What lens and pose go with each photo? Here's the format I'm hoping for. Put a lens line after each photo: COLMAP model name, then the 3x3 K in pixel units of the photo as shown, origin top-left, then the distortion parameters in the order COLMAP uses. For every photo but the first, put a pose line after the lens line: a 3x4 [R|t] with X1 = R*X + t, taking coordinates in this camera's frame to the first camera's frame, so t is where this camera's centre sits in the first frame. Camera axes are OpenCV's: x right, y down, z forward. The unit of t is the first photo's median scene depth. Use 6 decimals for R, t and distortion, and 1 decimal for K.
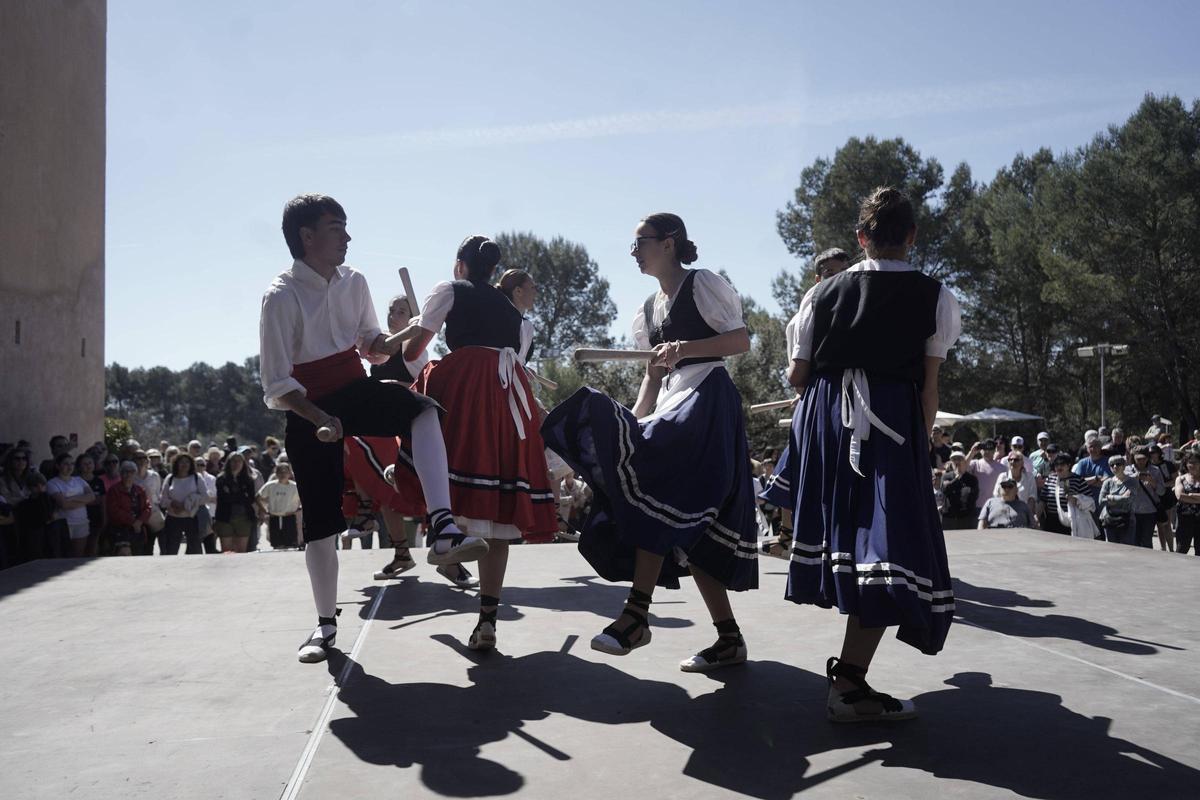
lens RADIAL K [[970.4, 0, 599.5], [0, 970.4, 402.5], [0, 0, 1]] dist [-0.004038, 0.010475]
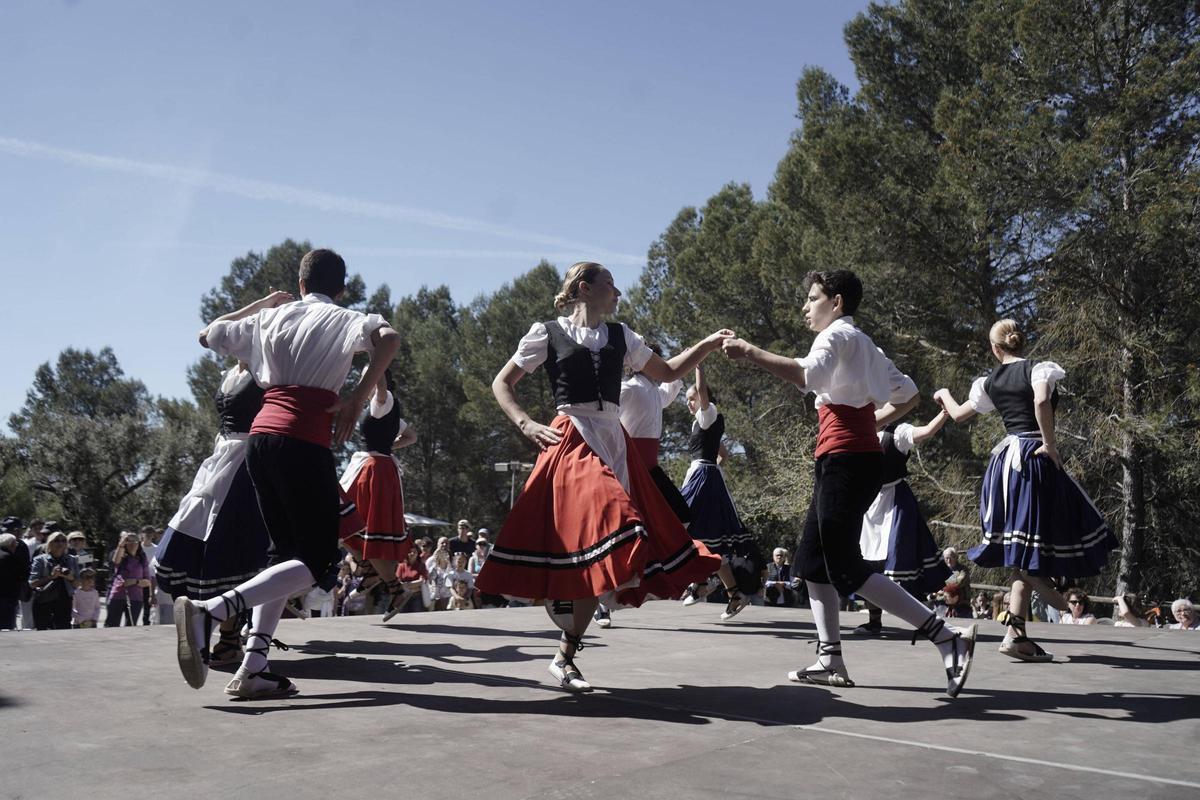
lens RADIAL K [[970.4, 0, 599.5], [0, 970.4, 402.5], [0, 0, 1]] dist [-0.004038, 0.010475]
pose [[0.773291, 0.122220, 0.622161, -0.095587], [-0.050936, 0.990049, -0.131181, 0.012085], [-0.632002, 0.069751, 0.771821, 0.025766]]
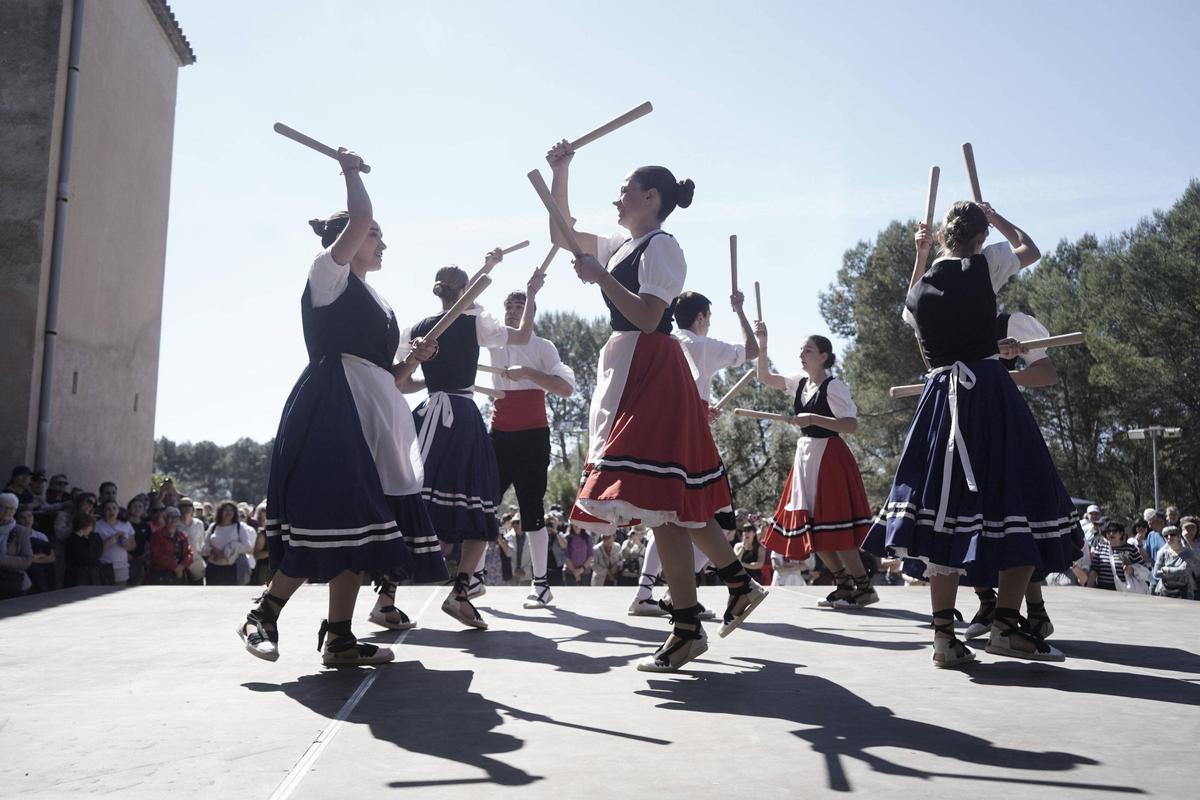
lens RADIAL K [[970.4, 0, 599.5], [0, 970.4, 402.5], [0, 0, 1]] dist [-0.004038, 0.010475]
pose [[0.998973, 0.018192, -0.041490, -0.000393], [-0.021725, 0.996027, -0.086361, 0.008647], [0.039754, 0.087174, 0.995400, -0.000006]]
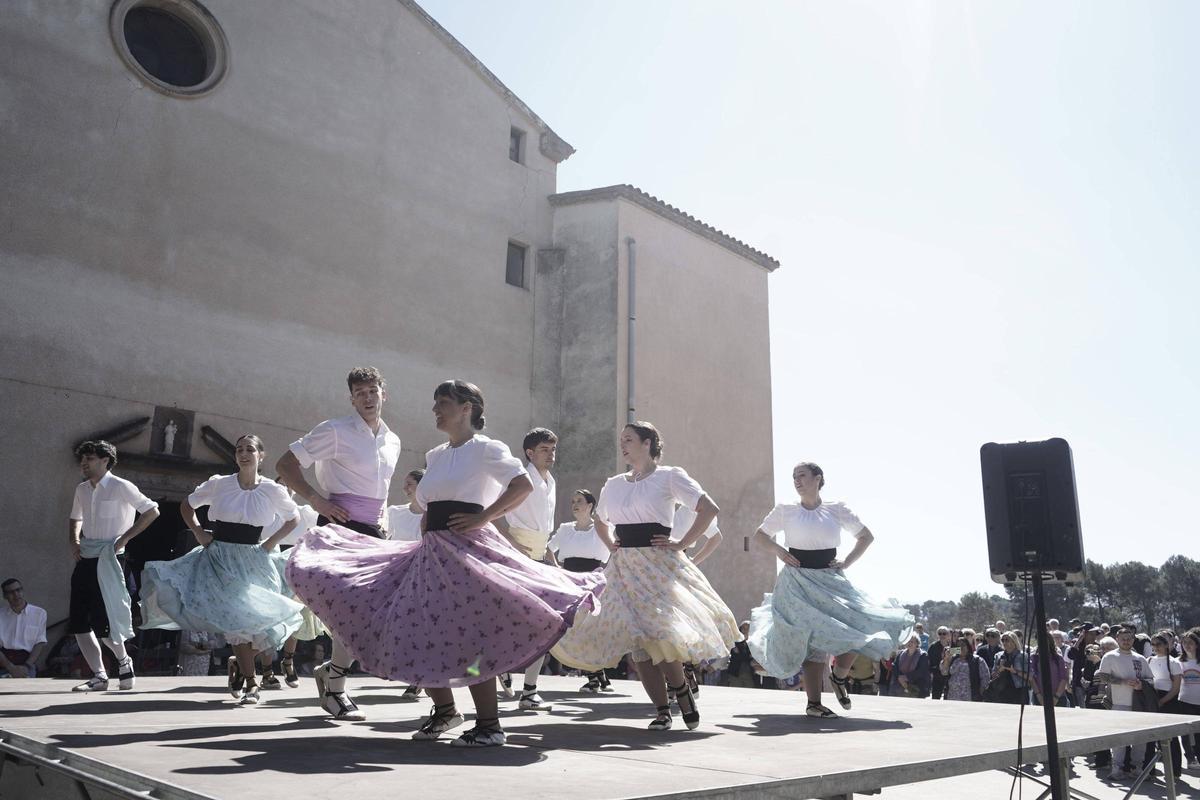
lens RADIAL K [[983.9, 0, 600.0], [0, 983.9, 400.0], [0, 0, 1]] dist [-0.000558, 0.009020]
pose [[0.584340, -0.168760, -0.793767, 0.177802], [0.005407, 0.978926, -0.204145, 0.009212], [0.811491, 0.114998, 0.572938, 0.024957]]
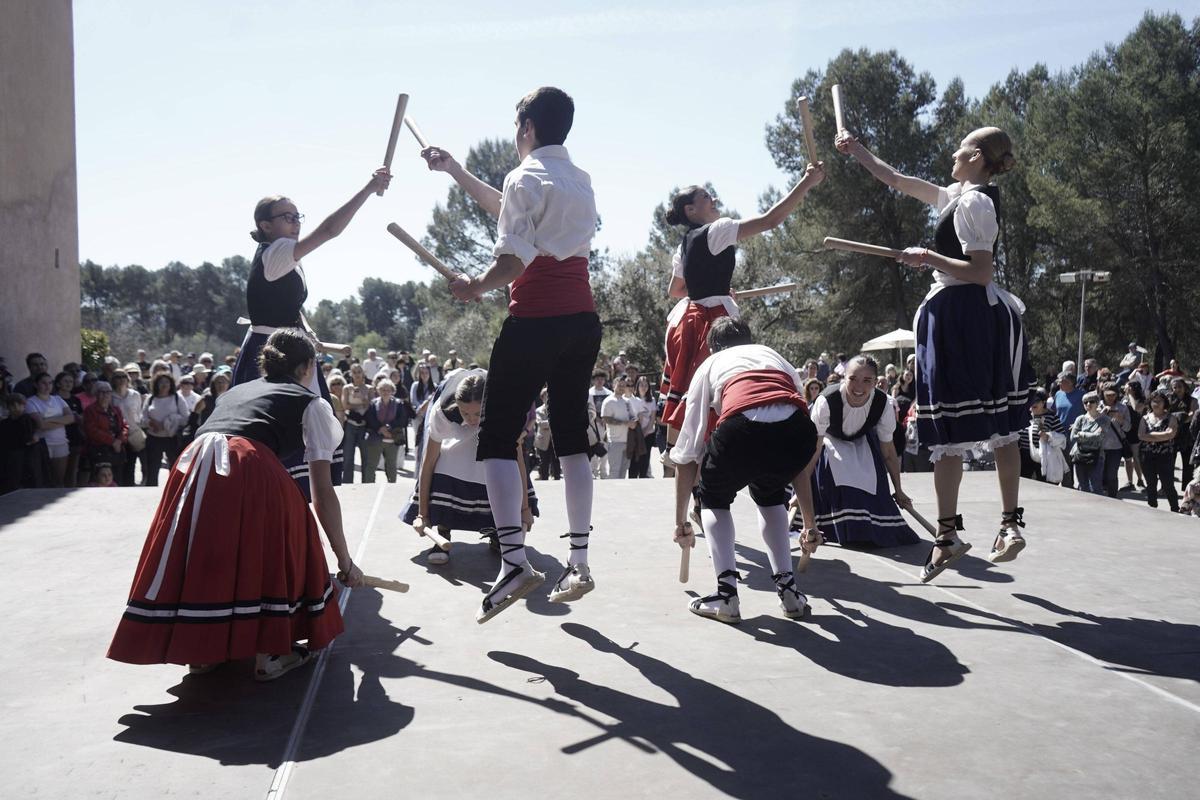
lens RADIAL K [[970.3, 0, 600.0], [0, 970.3, 400.0], [0, 0, 1]] dist [-0.003338, 0.011253]
pose [[0.999621, 0.018141, 0.020718, -0.000269], [-0.019979, 0.995532, 0.092283, -0.006467], [-0.018951, -0.092662, 0.995517, -0.000407]]
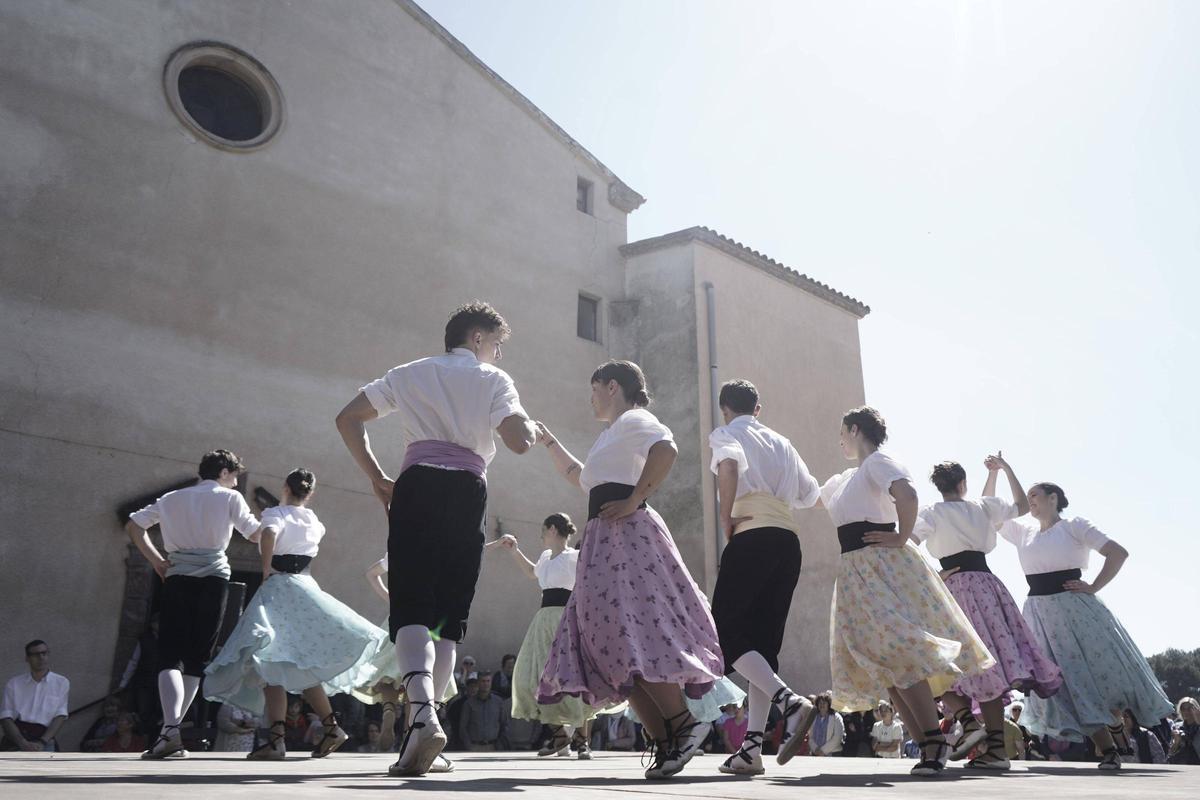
lens RADIAL K [[983.0, 0, 596.7], [0, 983.0, 401.2], [0, 0, 1]] dist [-0.001187, 0.008670]
pose [[0.503913, -0.267899, -0.821158, 0.146282], [0.021564, 0.954291, -0.298100, 0.018992], [0.863485, 0.132509, 0.486657, 0.048631]]
